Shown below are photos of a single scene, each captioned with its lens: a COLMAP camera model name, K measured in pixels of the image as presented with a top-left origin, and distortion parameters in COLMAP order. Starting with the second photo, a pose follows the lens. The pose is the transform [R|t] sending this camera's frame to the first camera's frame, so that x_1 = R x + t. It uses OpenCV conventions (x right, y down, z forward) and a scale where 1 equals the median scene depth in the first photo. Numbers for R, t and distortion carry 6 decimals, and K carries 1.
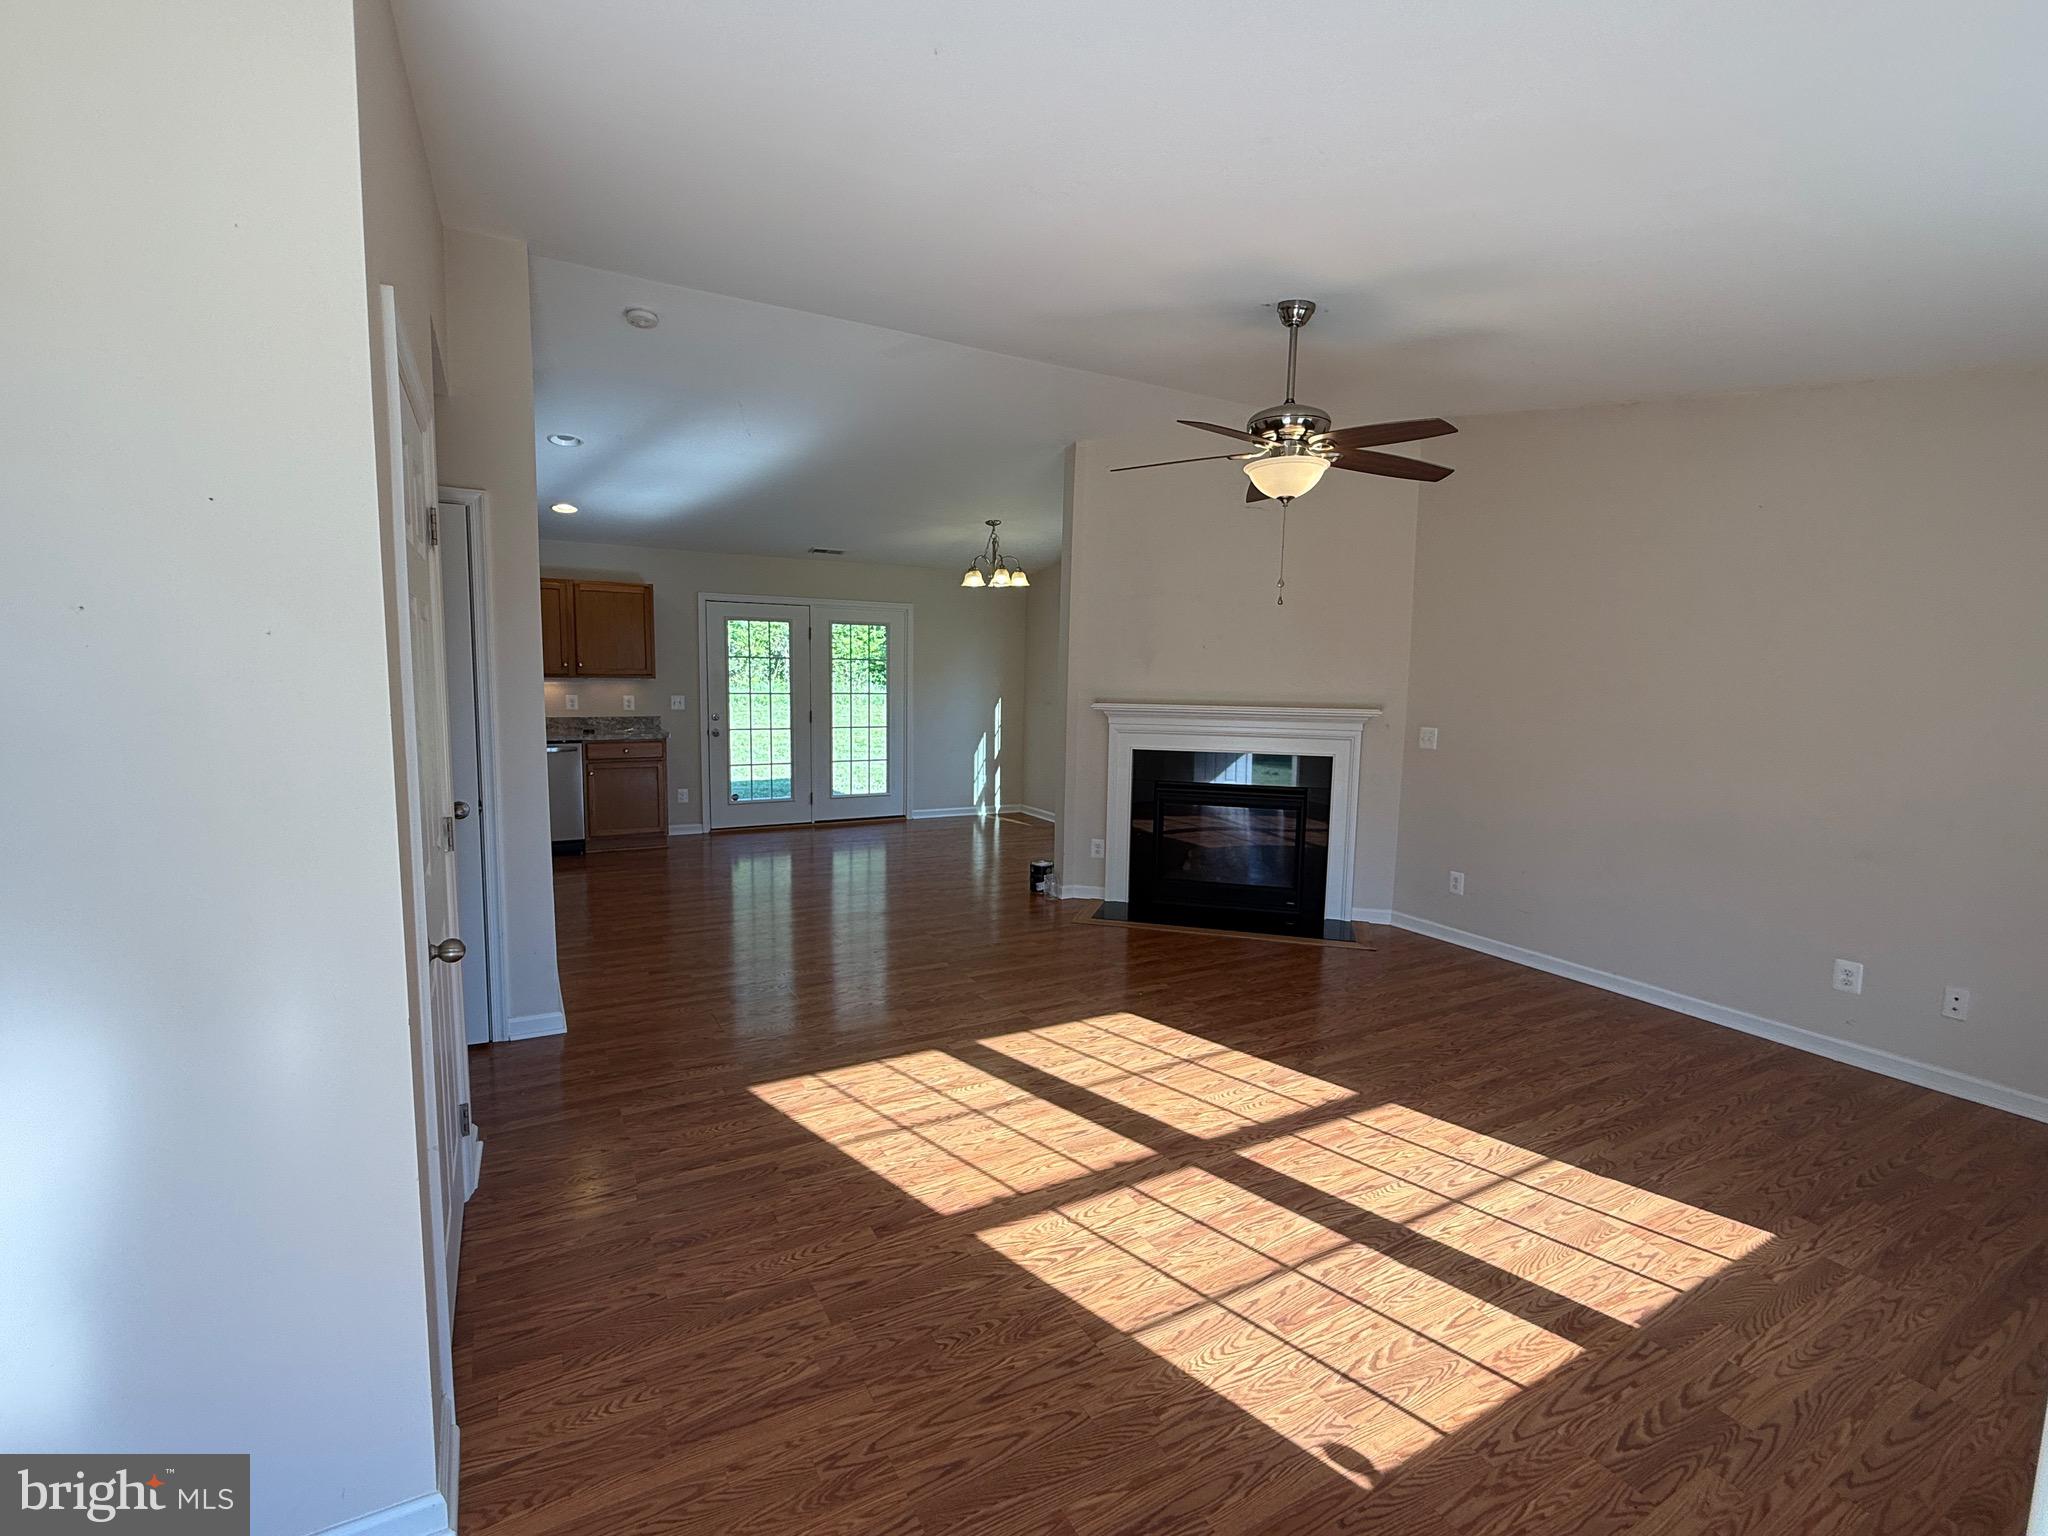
lens RADIAL K [[900.0, 0, 1023.8], [0, 900.0, 759.5], [0, 0, 1]] dist [0.000150, -0.000181]
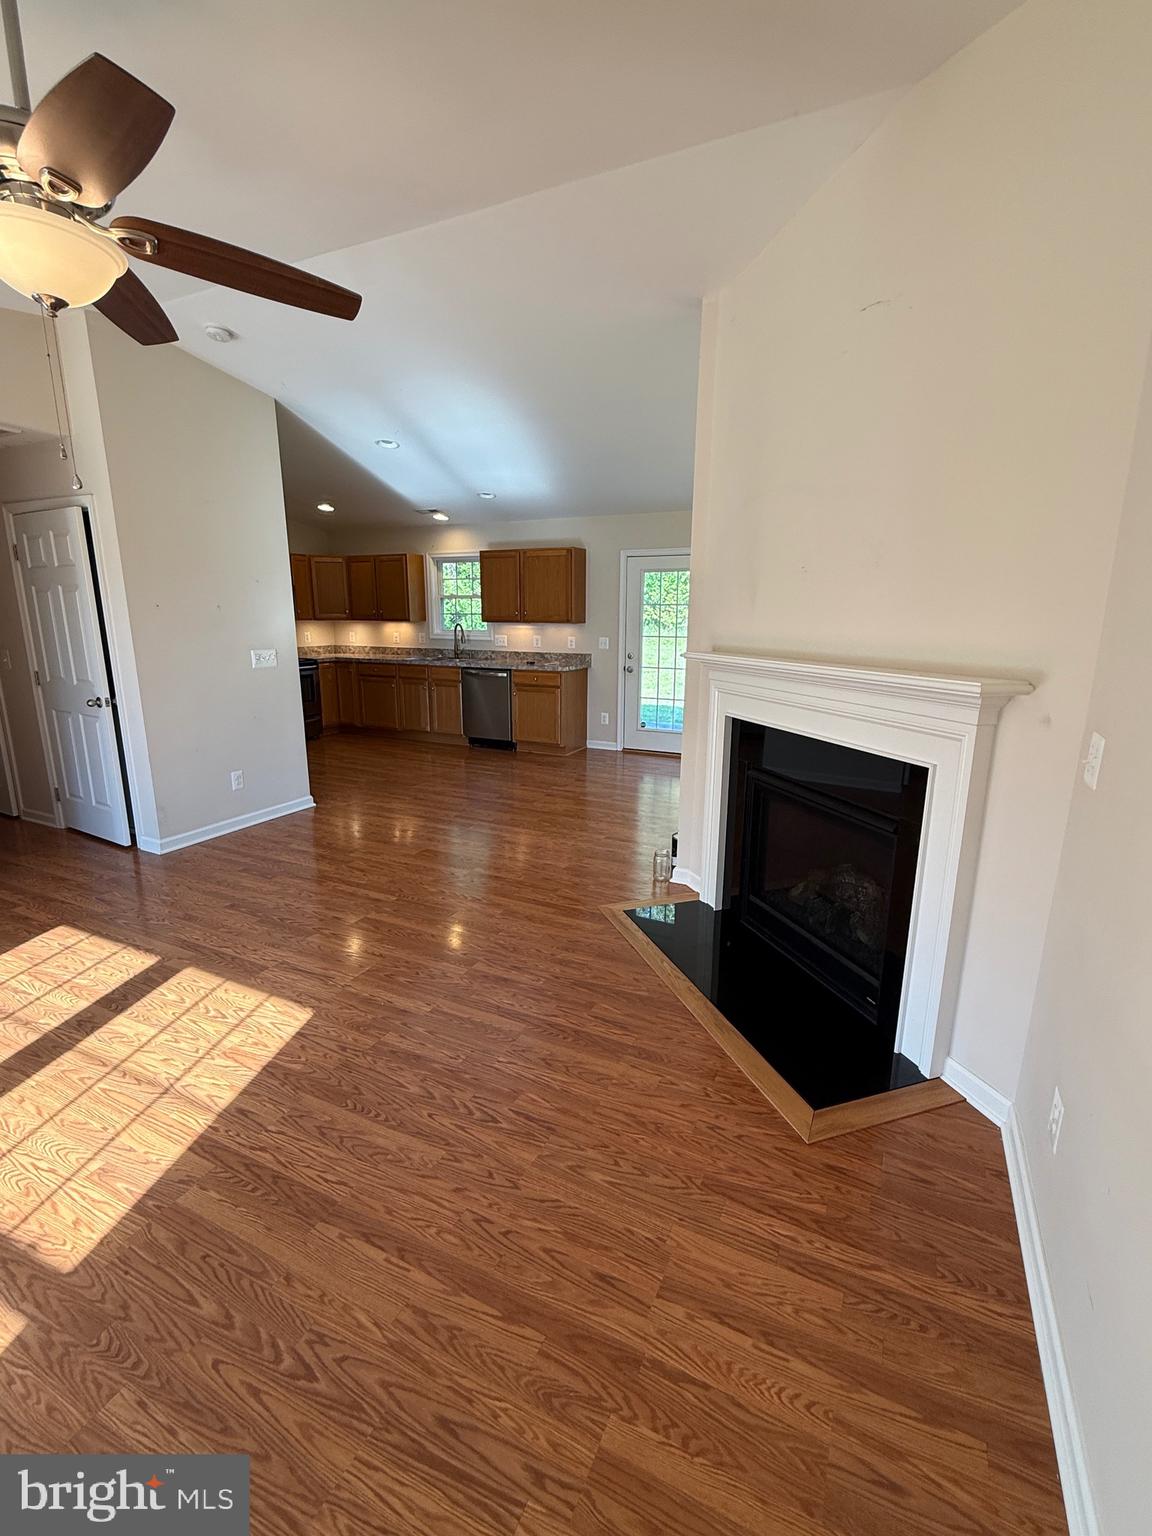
lens RADIAL K [[675.0, 0, 576.0], [0, 675.0, 768.0], [0, 0, 1]] dist [0.000150, -0.000181]
pose [[0.579806, 0.168297, -0.797183, 0.536159], [-0.074680, 0.985292, 0.153693, -0.049231], [0.811325, -0.029578, 0.583847, 0.606782]]
